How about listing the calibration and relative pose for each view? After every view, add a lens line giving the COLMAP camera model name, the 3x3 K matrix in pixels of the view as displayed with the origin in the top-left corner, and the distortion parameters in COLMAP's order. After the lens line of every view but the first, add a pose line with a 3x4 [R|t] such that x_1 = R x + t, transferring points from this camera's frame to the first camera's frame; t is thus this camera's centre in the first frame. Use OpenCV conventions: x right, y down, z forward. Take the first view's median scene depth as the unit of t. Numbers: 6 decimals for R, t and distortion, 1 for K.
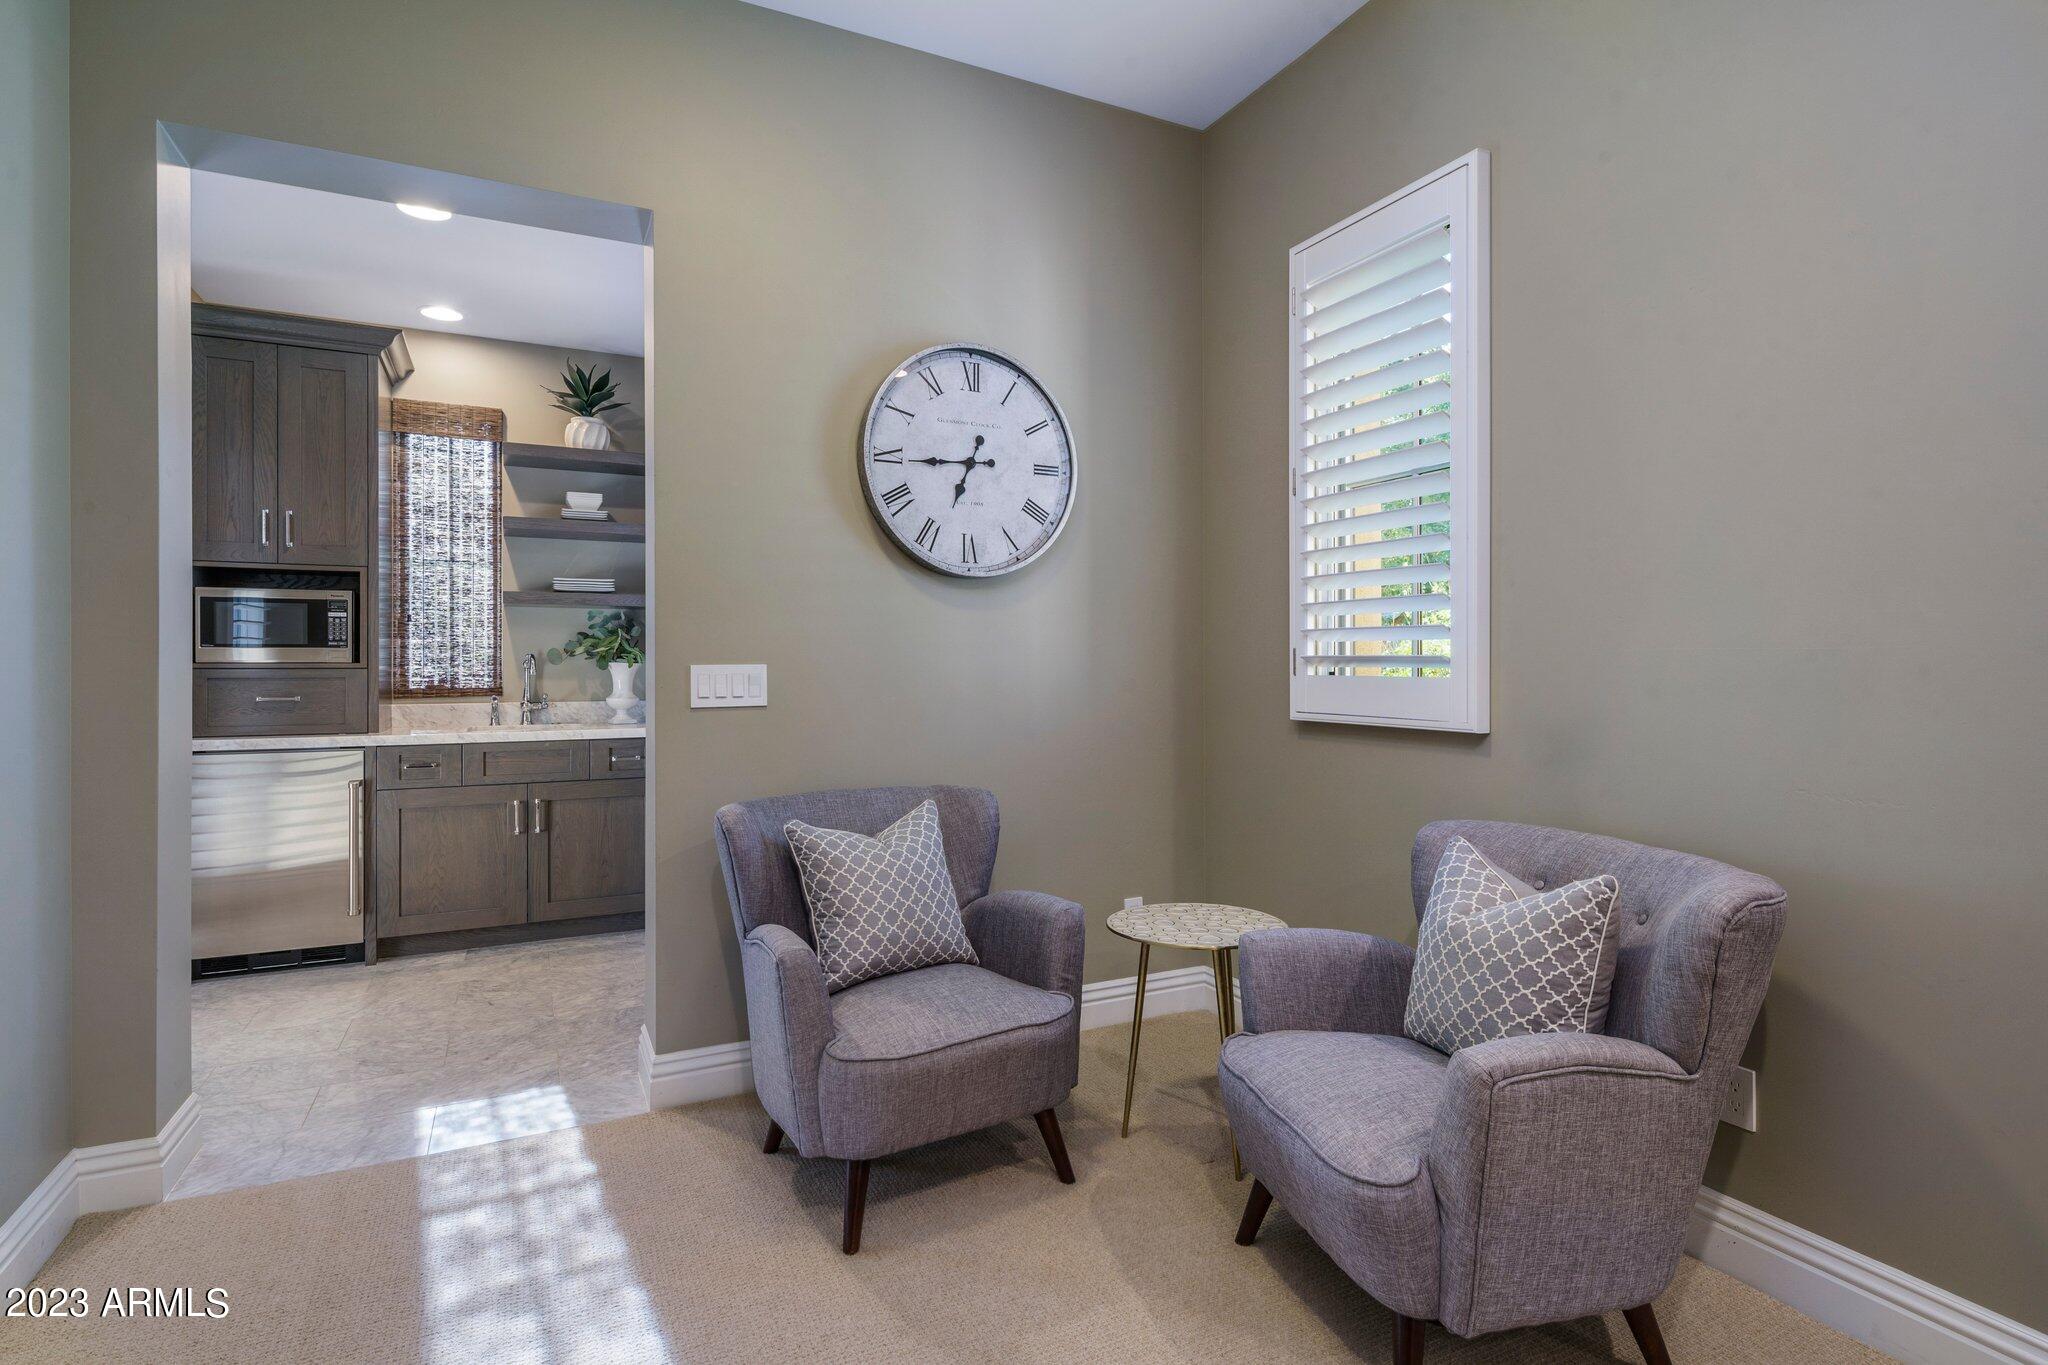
lens RADIAL K [[1010.4, 0, 1022.3], [0, 1010.4, 665.9], [0, 0, 1]] dist [0.002071, -0.000519]
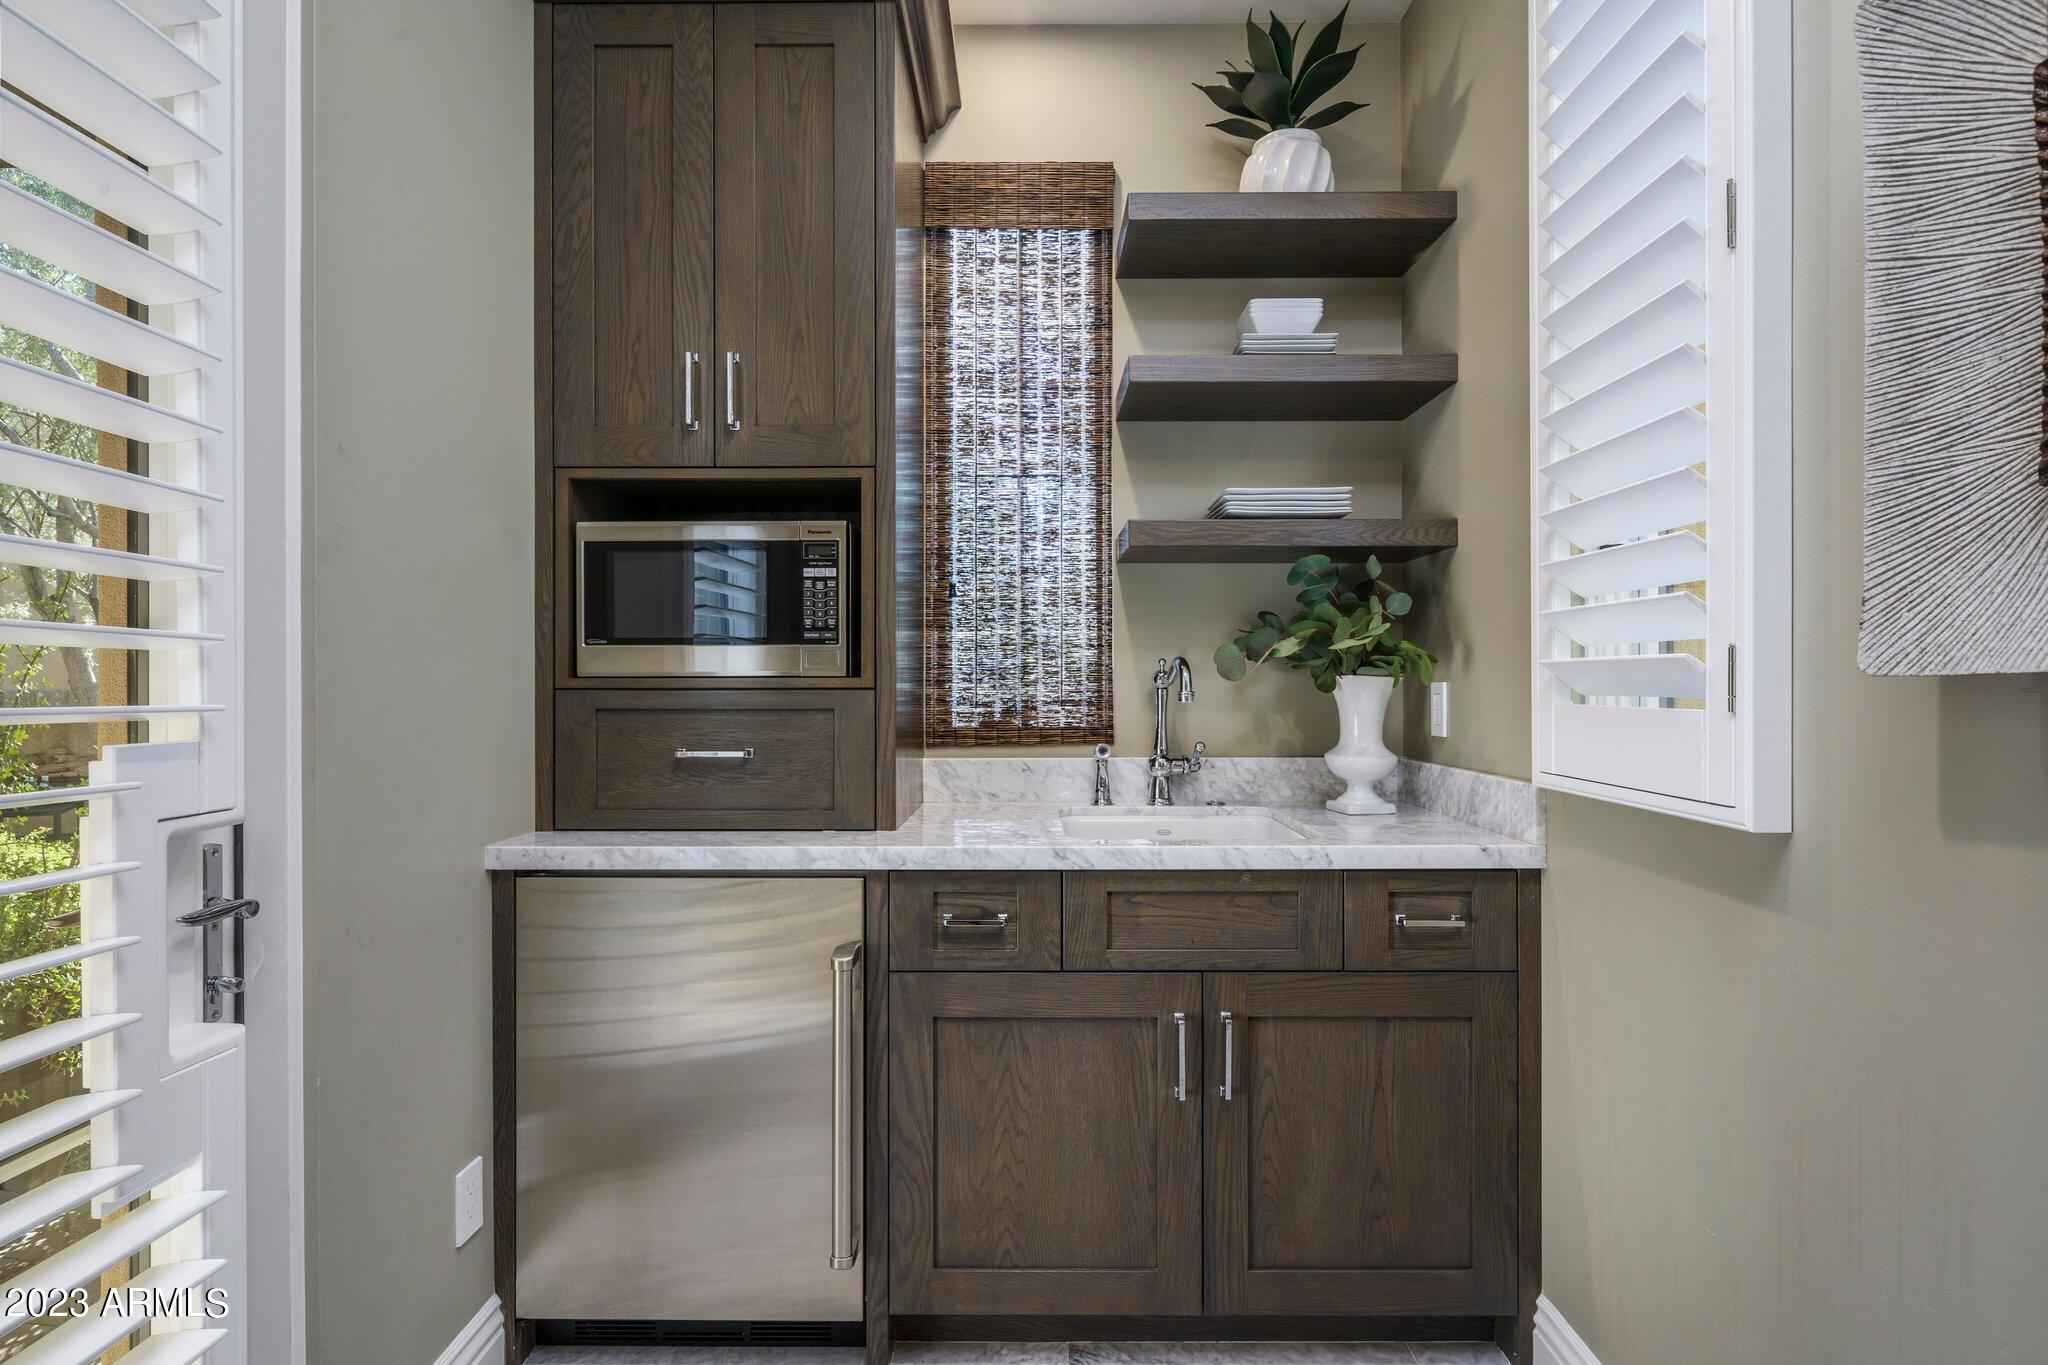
lens RADIAL K [[1010.4, 0, 1023.2], [0, 1010.4, 685.3], [0, 0, 1]] dist [0.002071, -0.000519]
pose [[0.890574, 0.000590, -0.454838, -0.338861], [0.000411, 0.999998, 0.002101, -0.000038], [0.454839, -0.002058, 0.890571, 0.556321]]
